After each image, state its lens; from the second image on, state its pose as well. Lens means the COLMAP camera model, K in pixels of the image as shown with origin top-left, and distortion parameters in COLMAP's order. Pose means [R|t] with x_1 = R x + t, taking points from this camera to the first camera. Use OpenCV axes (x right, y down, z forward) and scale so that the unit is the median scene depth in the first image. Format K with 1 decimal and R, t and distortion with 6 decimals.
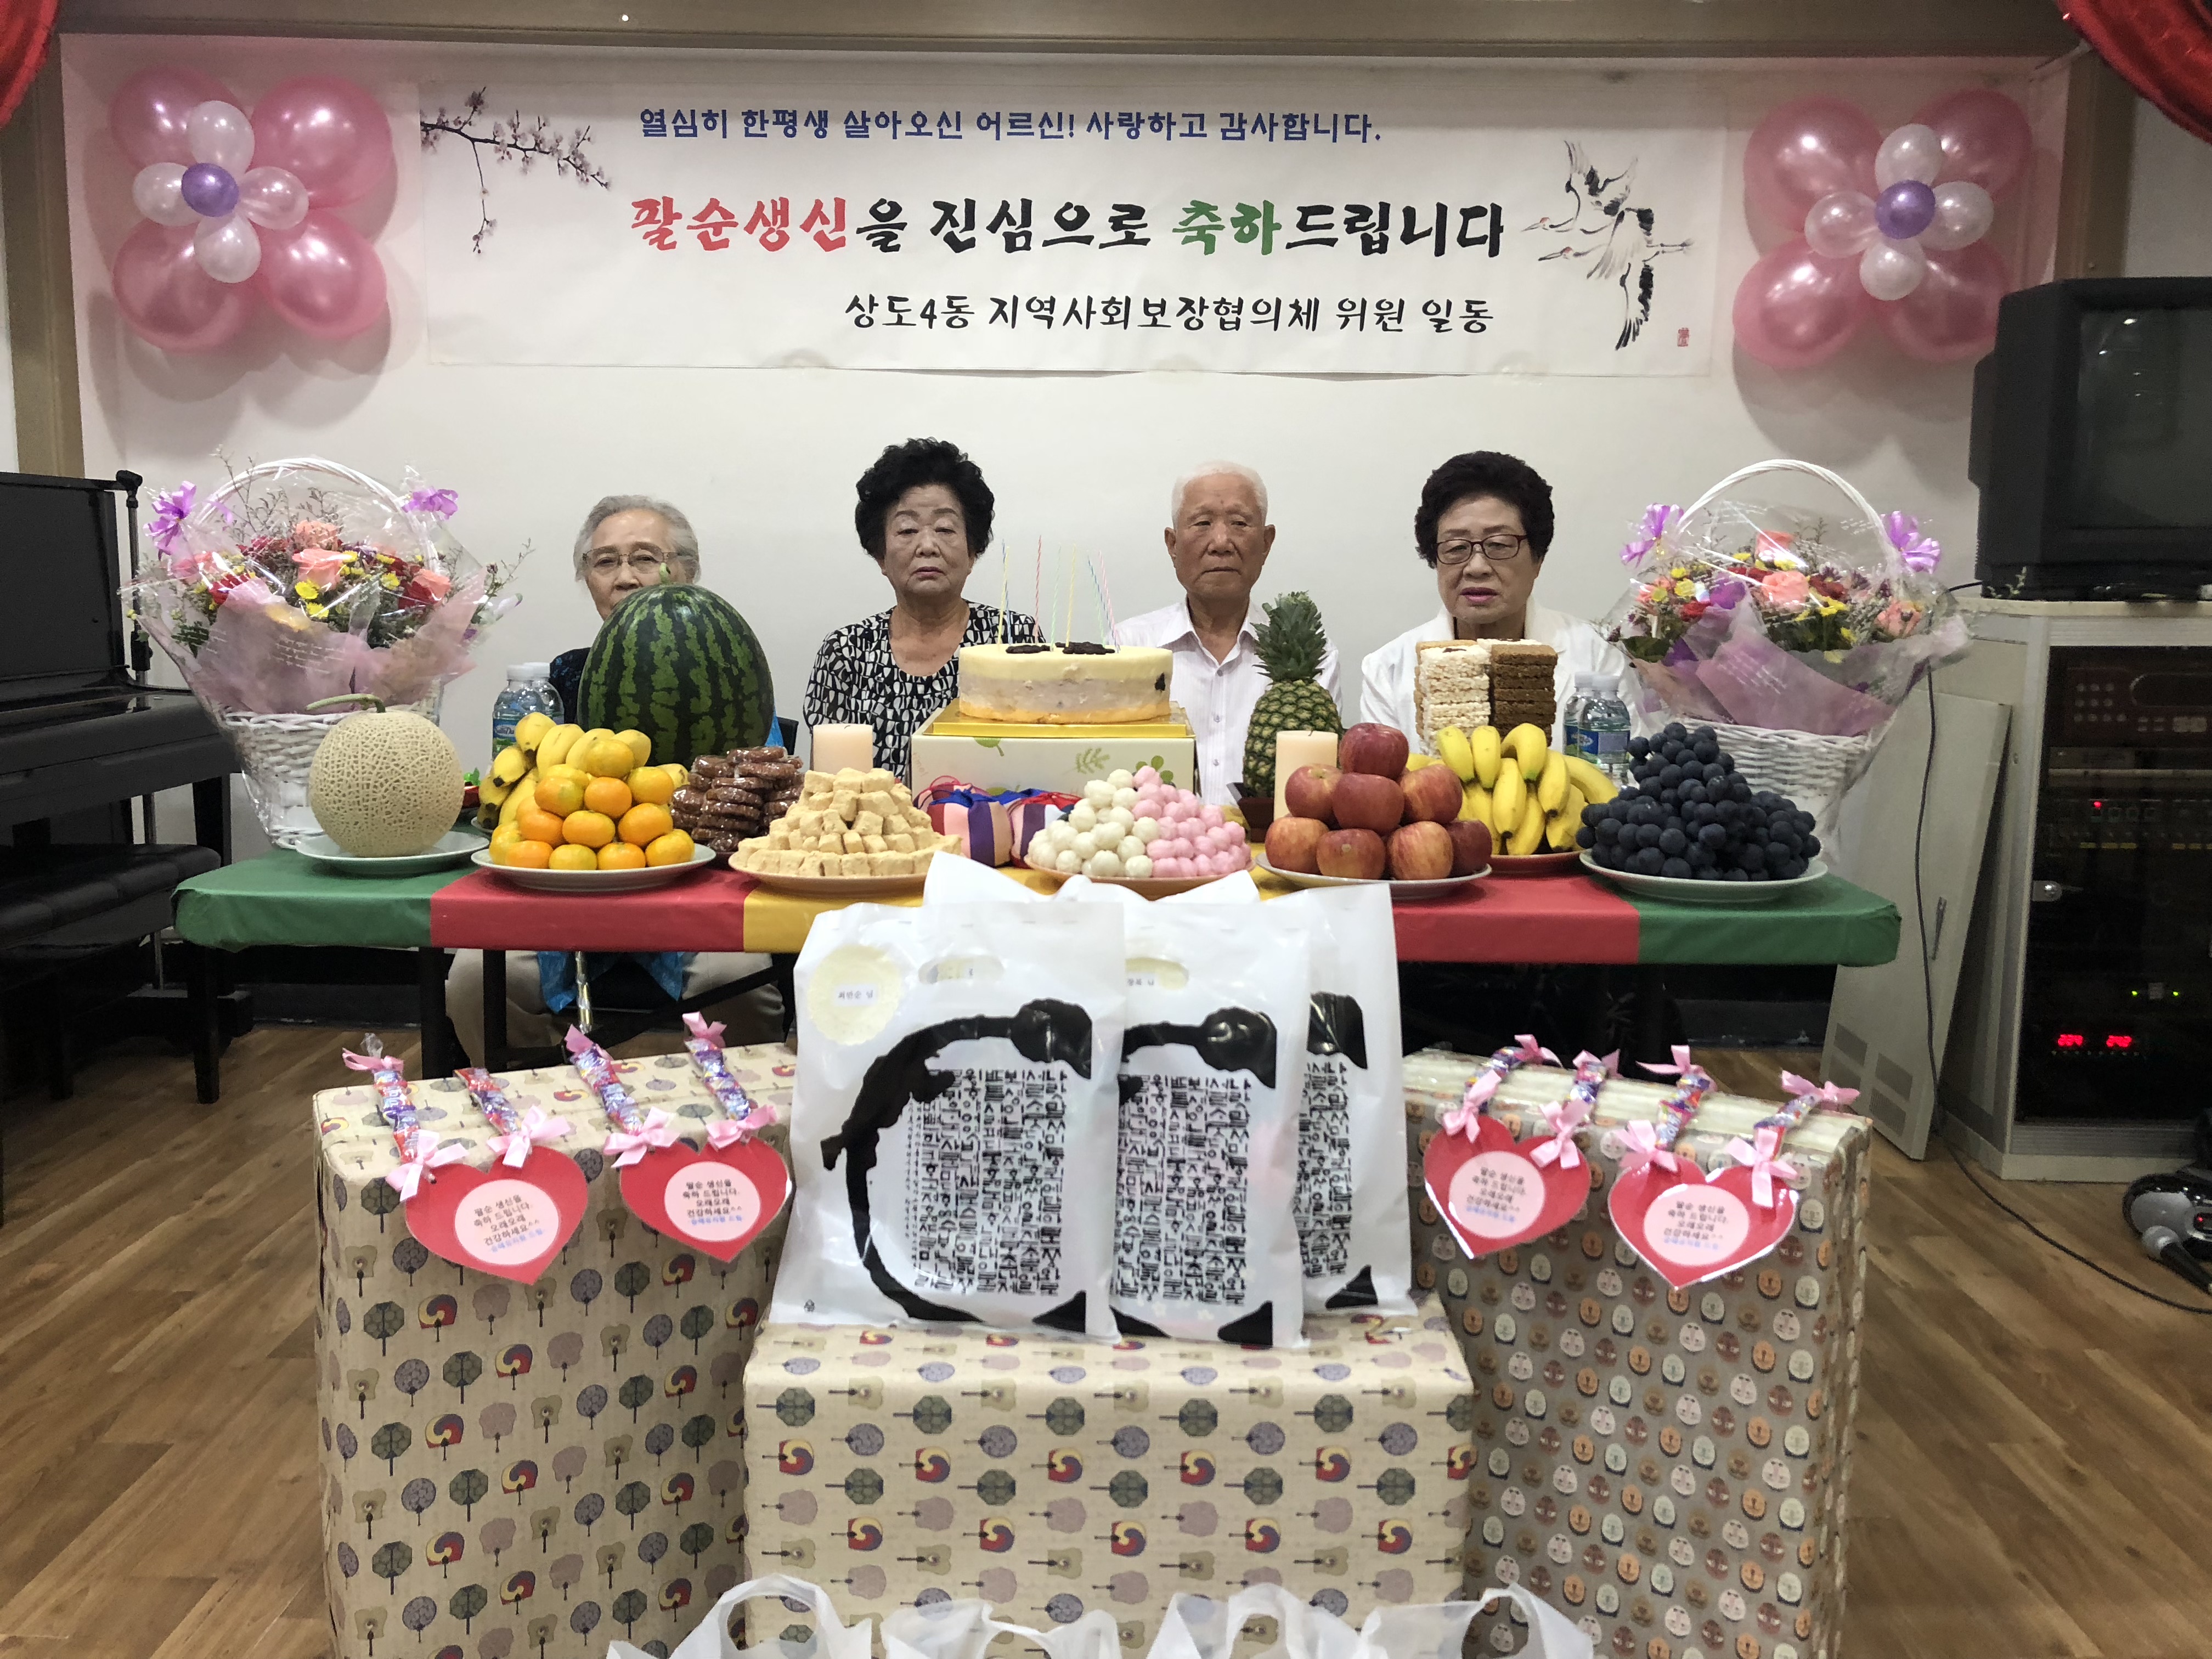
lens RADIAL K [[1810.4, 0, 1109.1], [0, 1810.4, 765.2], [0, 0, 1]] dist [0.295296, 0.006886]
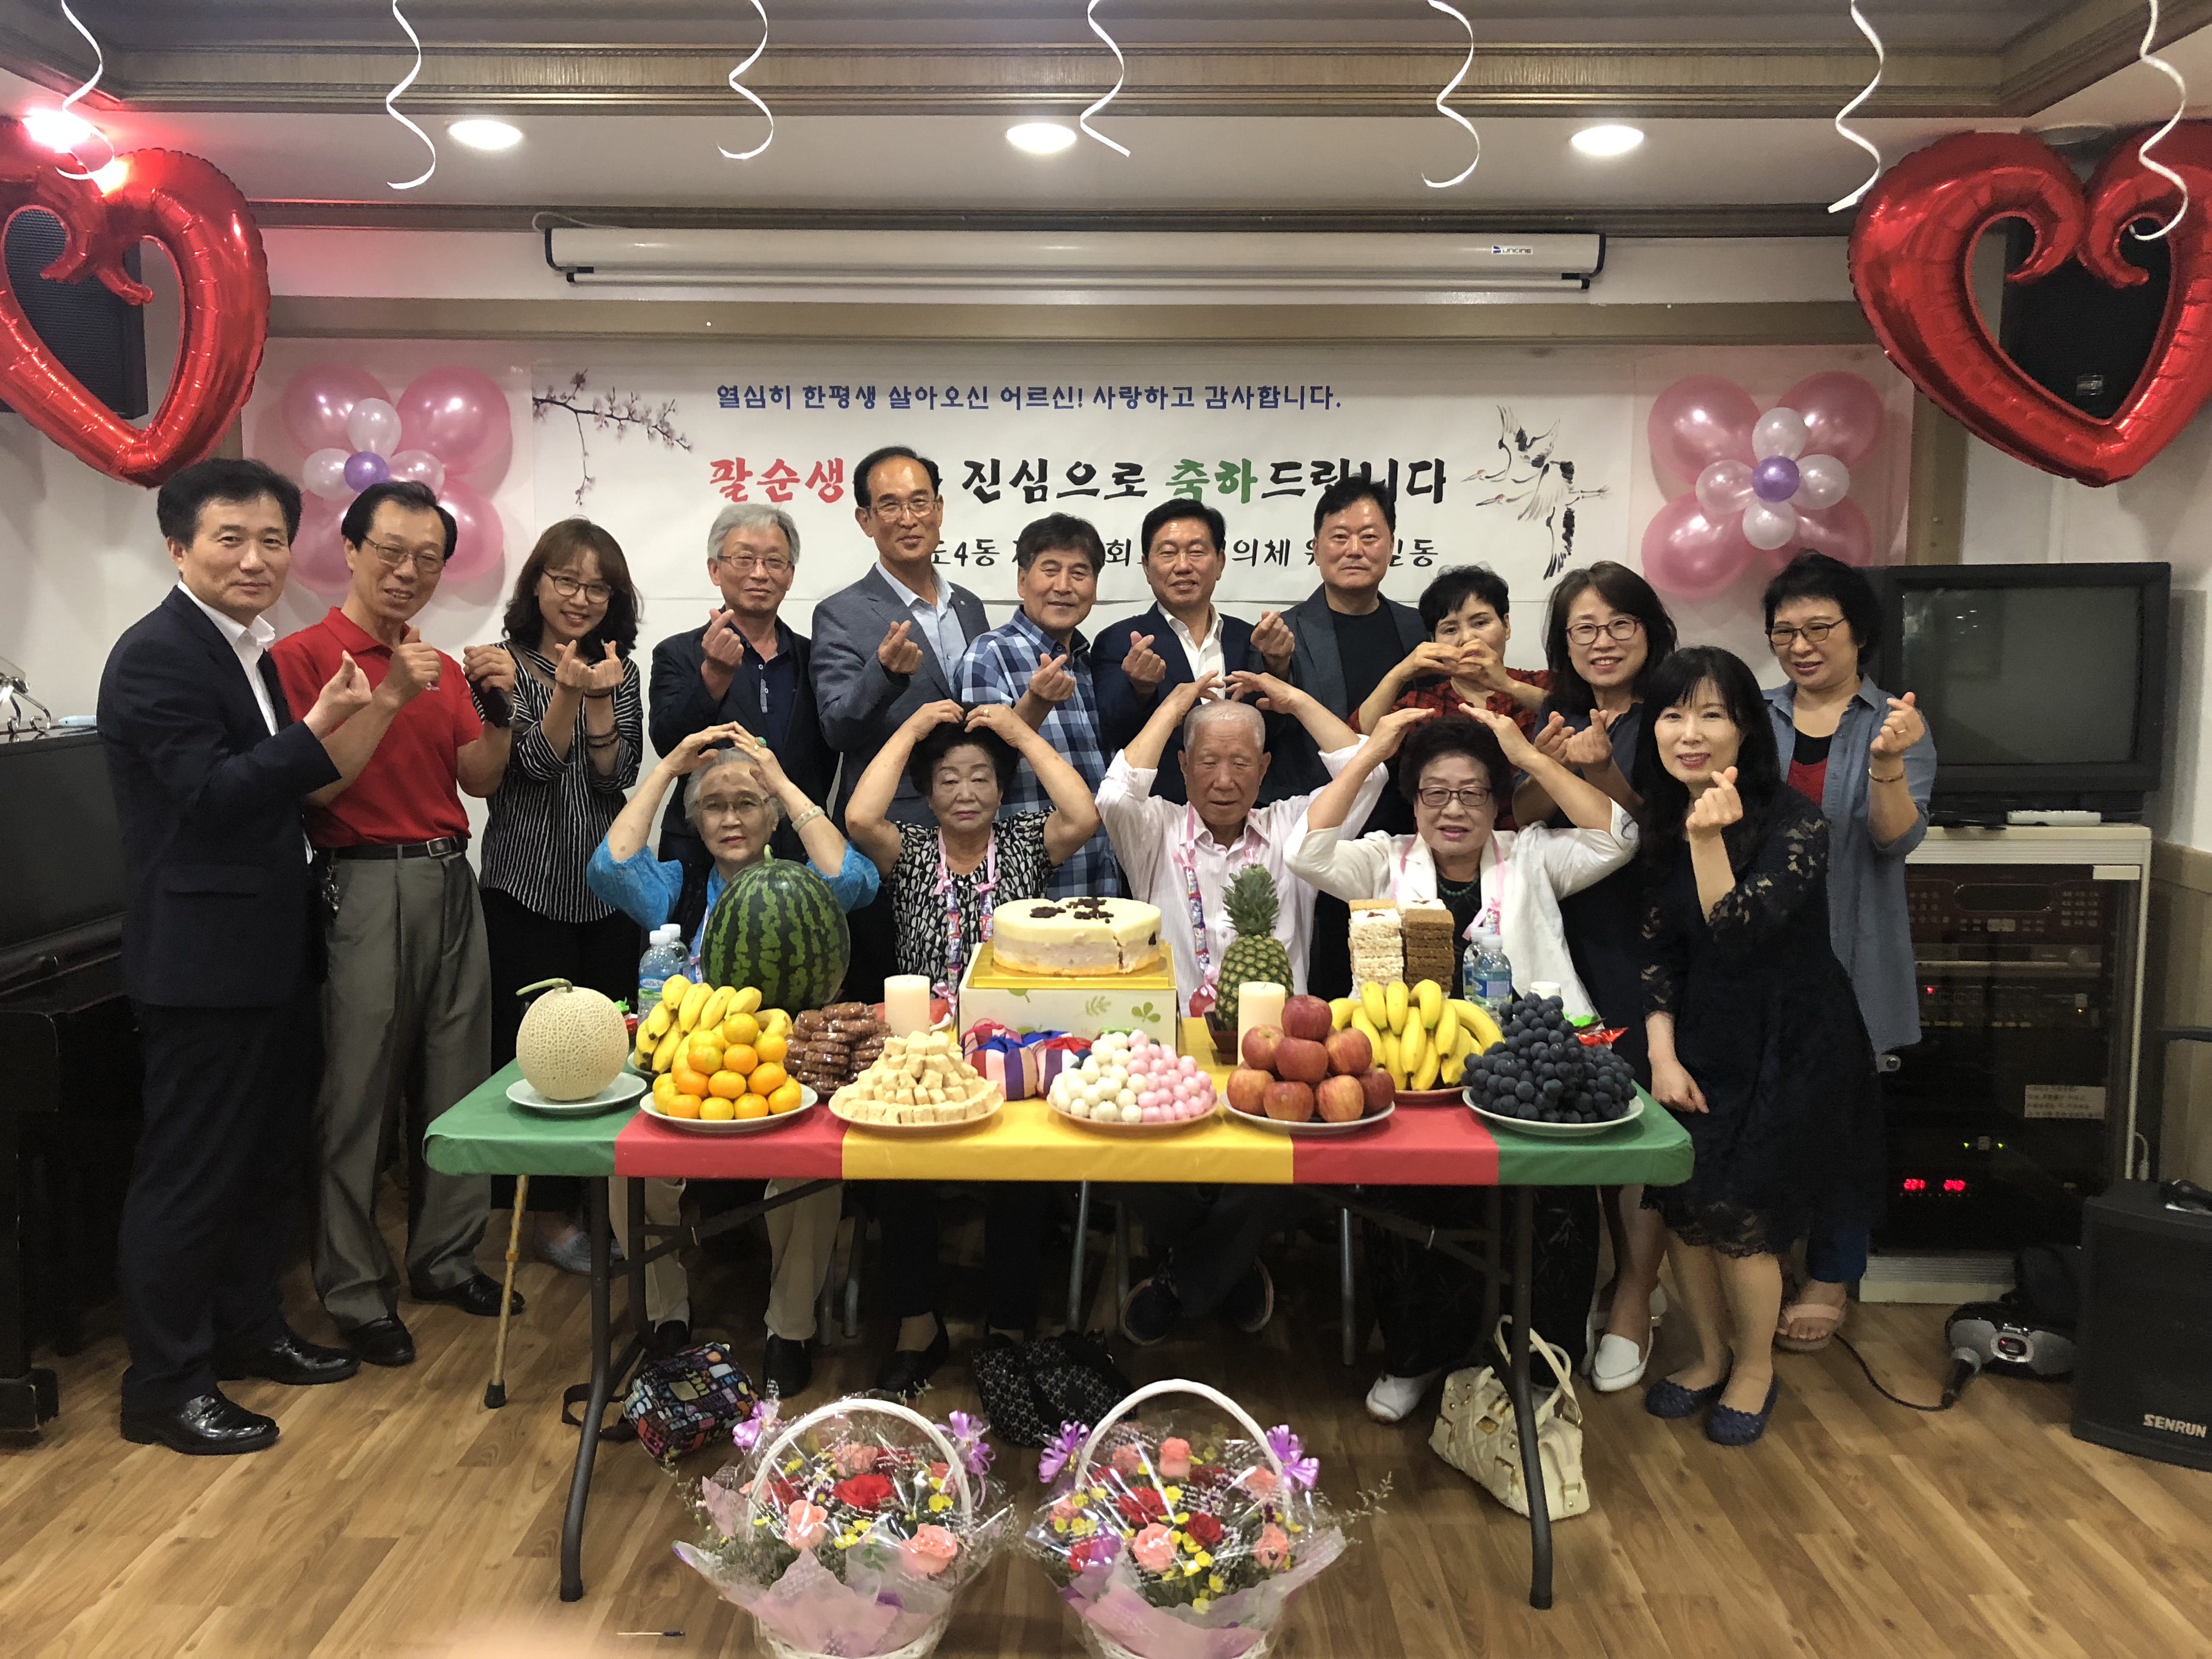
lens RADIAL K [[1799.9, 0, 1106.0], [0, 1799.9, 829.5], [0, 0, 1]] dist [0.368446, -0.003475]
pose [[0.999919, -0.007754, -0.010110, 0.007213], [0.007876, 0.999895, 0.012161, -0.099234], [0.010015, -0.012240, 0.999875, -0.204832]]
